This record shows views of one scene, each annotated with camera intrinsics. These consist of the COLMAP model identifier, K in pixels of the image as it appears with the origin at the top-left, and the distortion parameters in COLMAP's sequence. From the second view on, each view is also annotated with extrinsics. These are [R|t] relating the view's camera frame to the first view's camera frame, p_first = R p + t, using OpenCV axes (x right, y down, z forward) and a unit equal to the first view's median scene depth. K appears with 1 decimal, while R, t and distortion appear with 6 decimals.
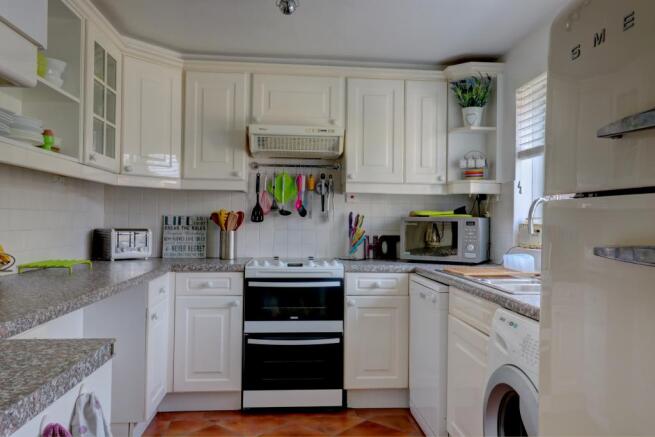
lens RADIAL K [[499.2, 0, 327.5], [0, 499.2, 218.5], [0, 0, 1]] dist [-0.000769, 0.001570]
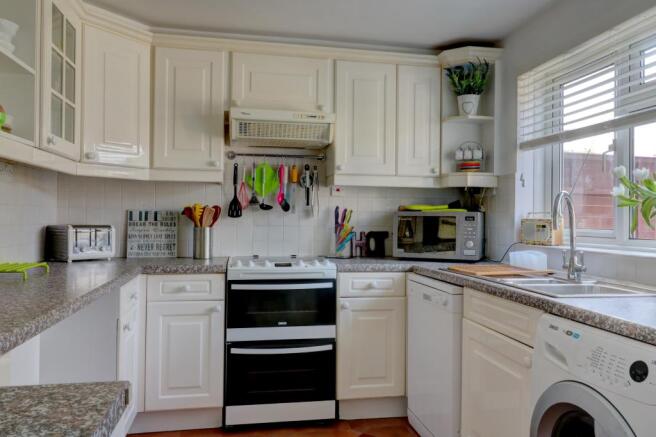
lens RADIAL K [[500.0, 0, 328.0], [0, 500.0, 218.5], [0, 0, 1]] dist [-0.000769, 0.001570]
pose [[0.994585, -0.001919, 0.103912, -0.074216], [0.000864, 0.999948, 0.010191, 0.000166], [-0.103926, -0.010046, 0.994534, 0.089033]]
